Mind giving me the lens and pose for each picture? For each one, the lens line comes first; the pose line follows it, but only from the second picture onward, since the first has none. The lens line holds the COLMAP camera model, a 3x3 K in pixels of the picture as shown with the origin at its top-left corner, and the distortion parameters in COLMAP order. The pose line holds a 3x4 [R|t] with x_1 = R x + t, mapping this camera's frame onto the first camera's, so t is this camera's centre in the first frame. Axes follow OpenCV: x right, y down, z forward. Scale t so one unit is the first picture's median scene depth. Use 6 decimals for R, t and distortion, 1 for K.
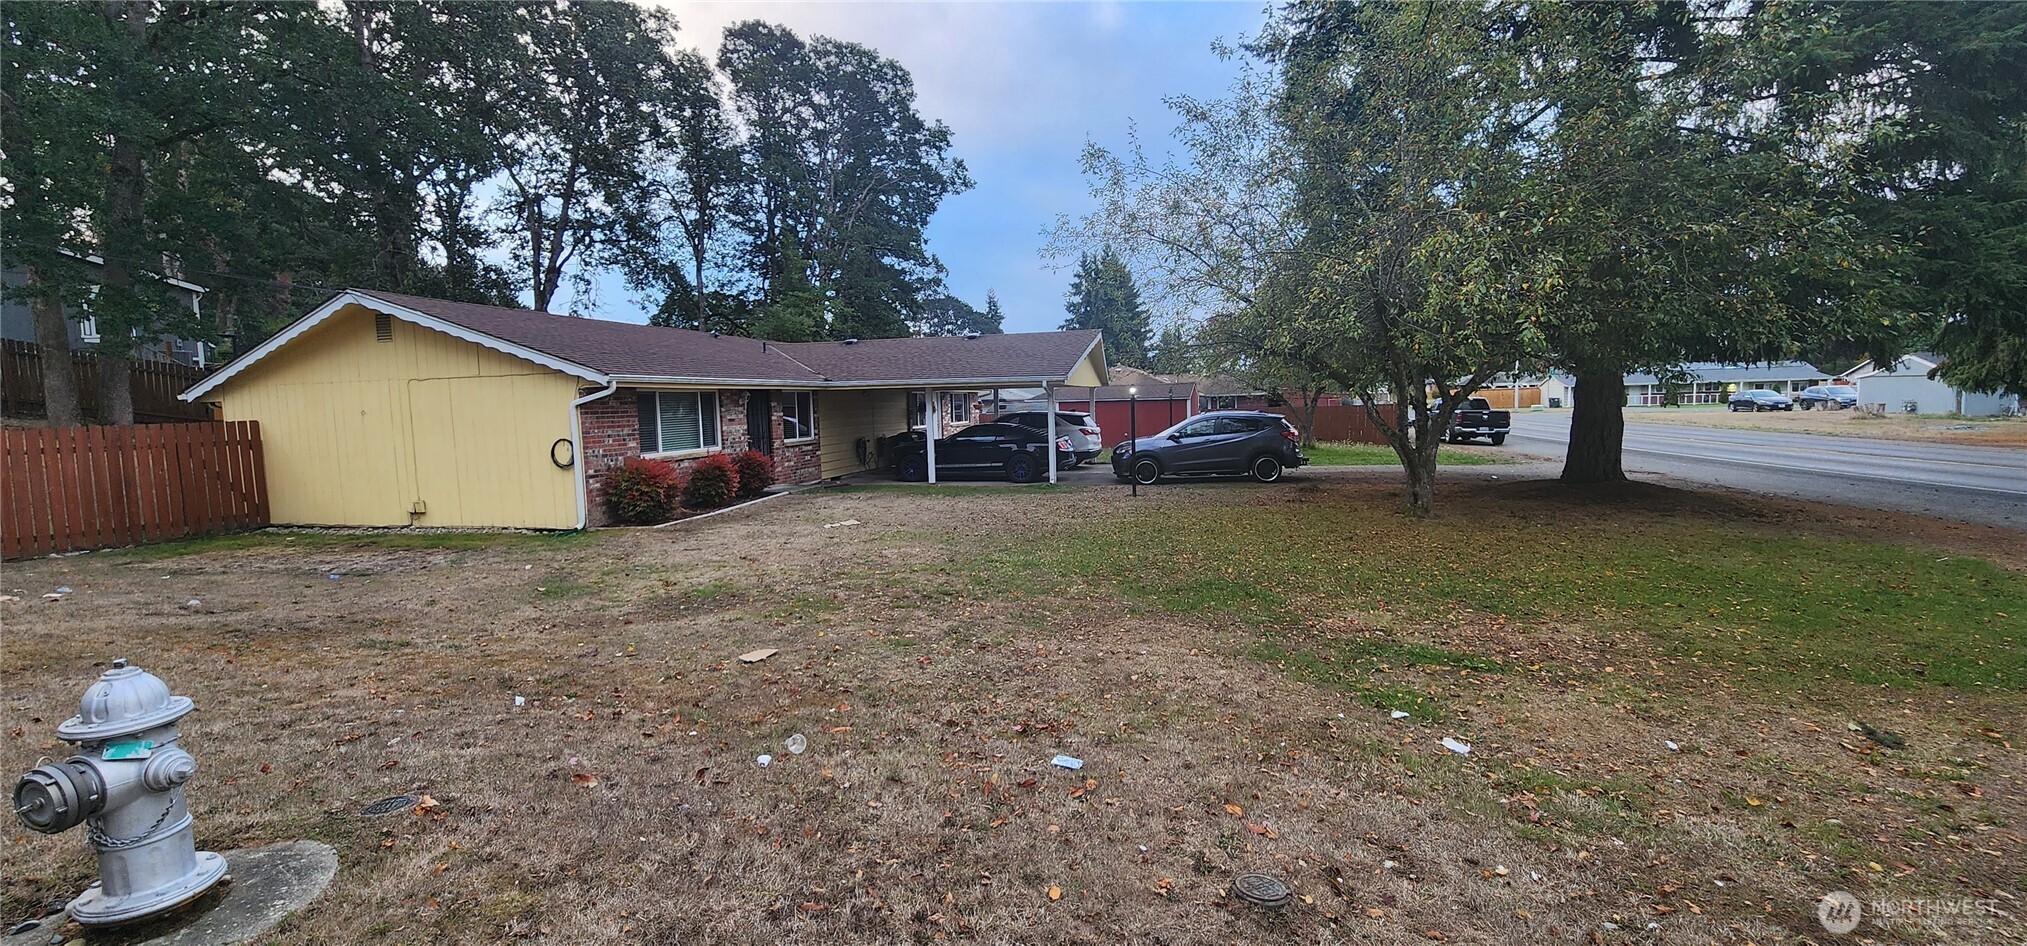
lens RADIAL K [[819.1, 0, 1007.5], [0, 819.1, 469.3], [0, 0, 1]] dist [0.001045, -0.000112]
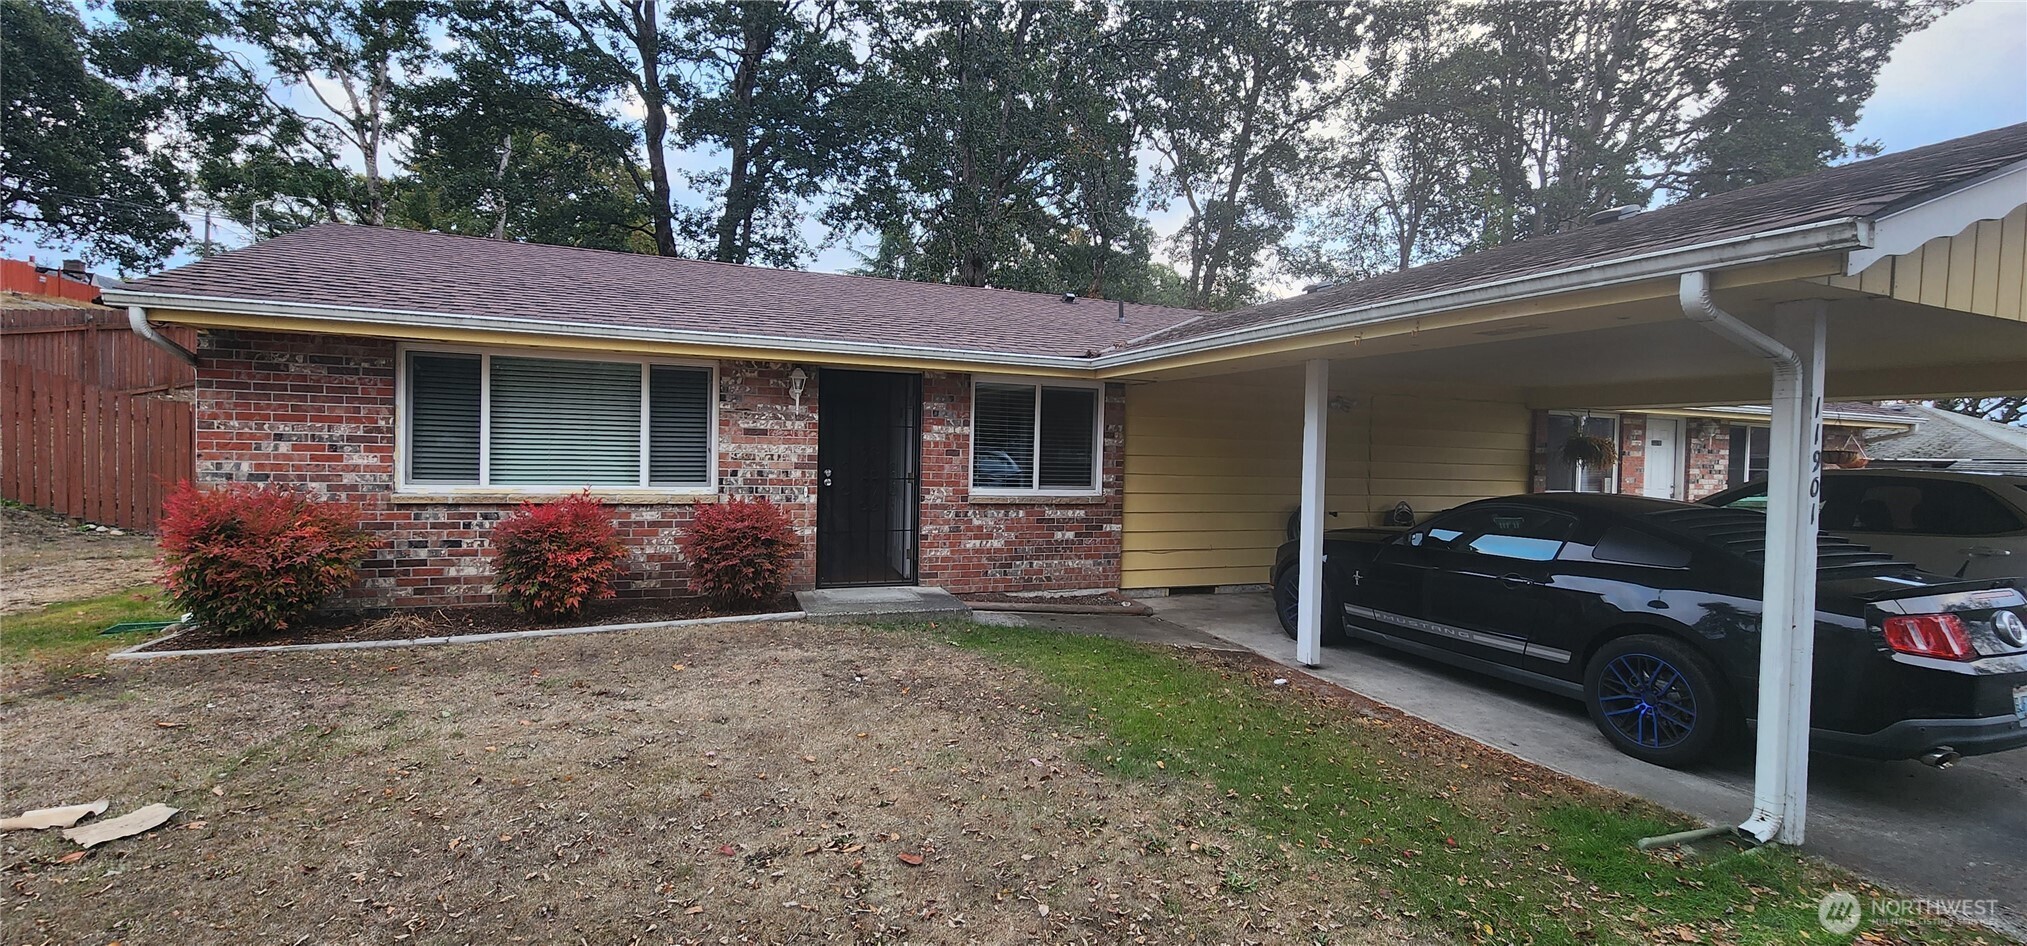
lens RADIAL K [[819.1, 0, 1007.5], [0, 819.1, 469.3], [0, 0, 1]] dist [0.001045, -0.000112]
pose [[0.598933, 0.049911, -0.799242, 0.109220], [-0.107682, 0.994011, -0.018620, -0.046521], [0.793526, 0.097216, 0.600721, 0.856311]]
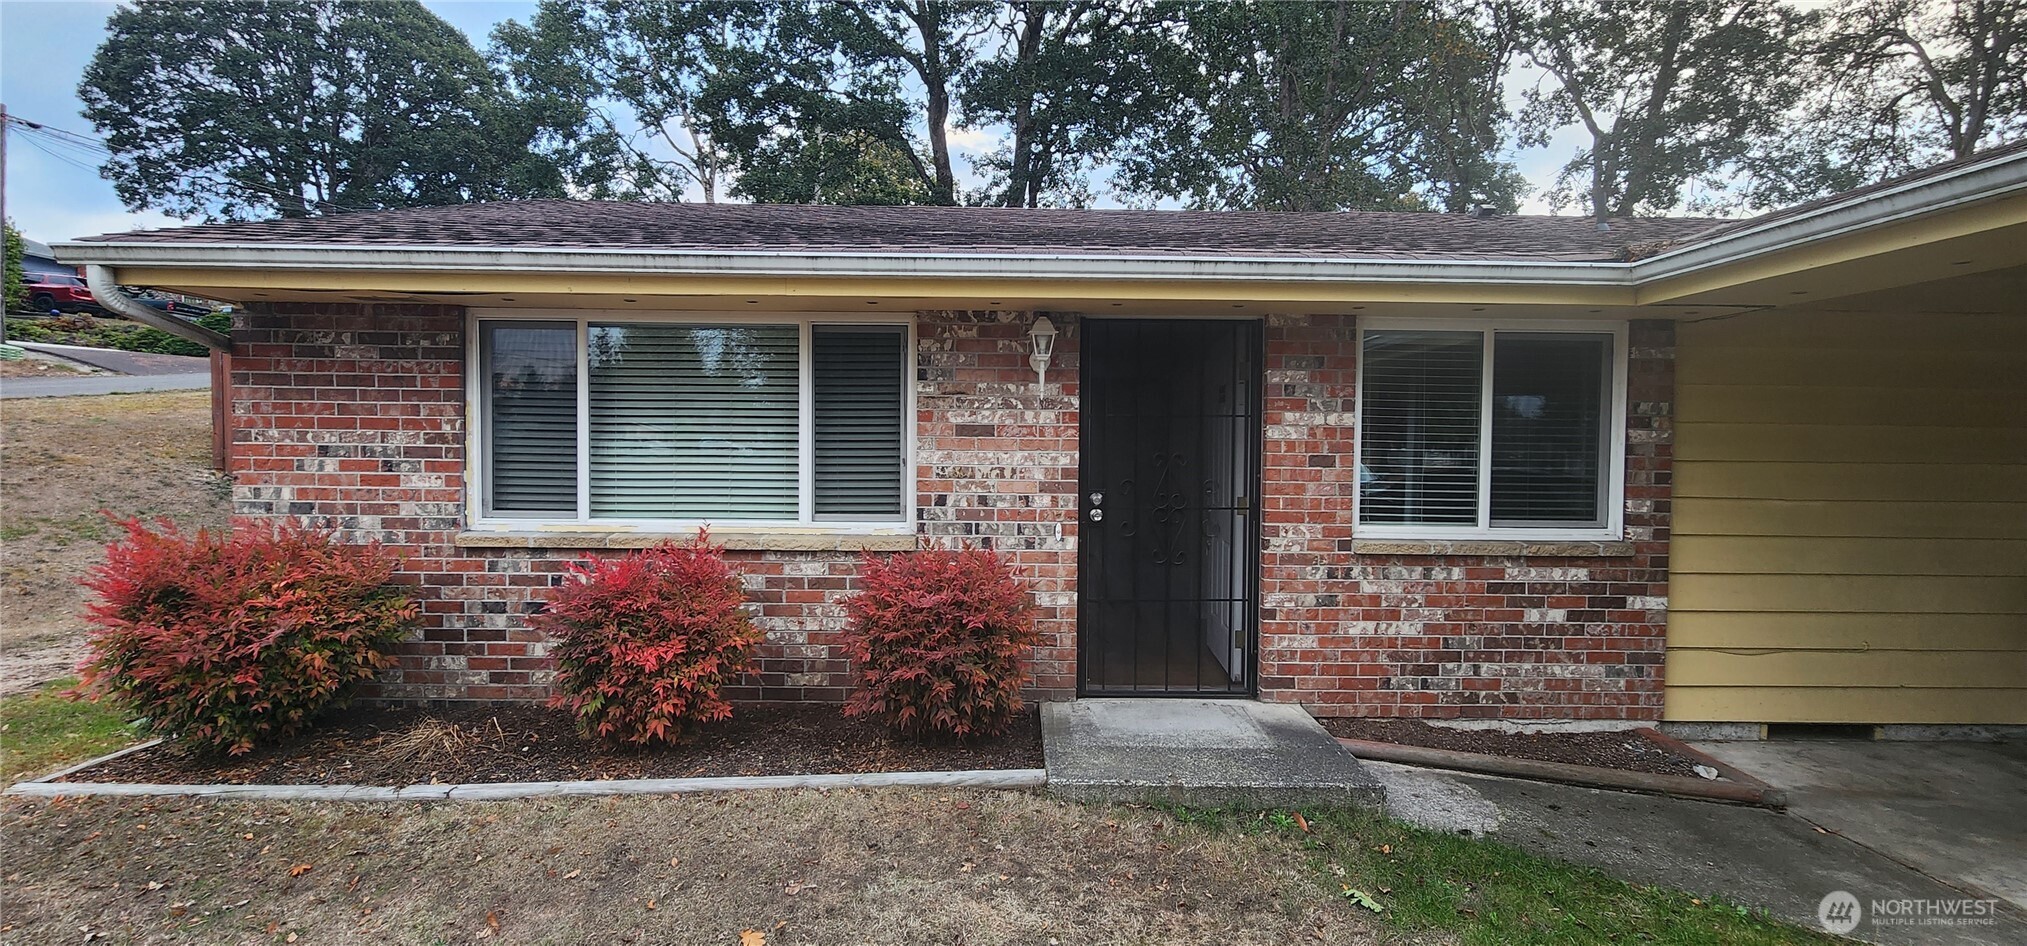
lens RADIAL K [[819.1, 0, 1007.5], [0, 819.1, 469.3], [0, 0, 1]] dist [0.001045, -0.000112]
pose [[0.276021, 0.044869, -0.960104, -0.078941], [-0.102424, 0.994595, 0.017035, -0.053498], [0.955679, 0.093635, 0.279124, 0.953659]]
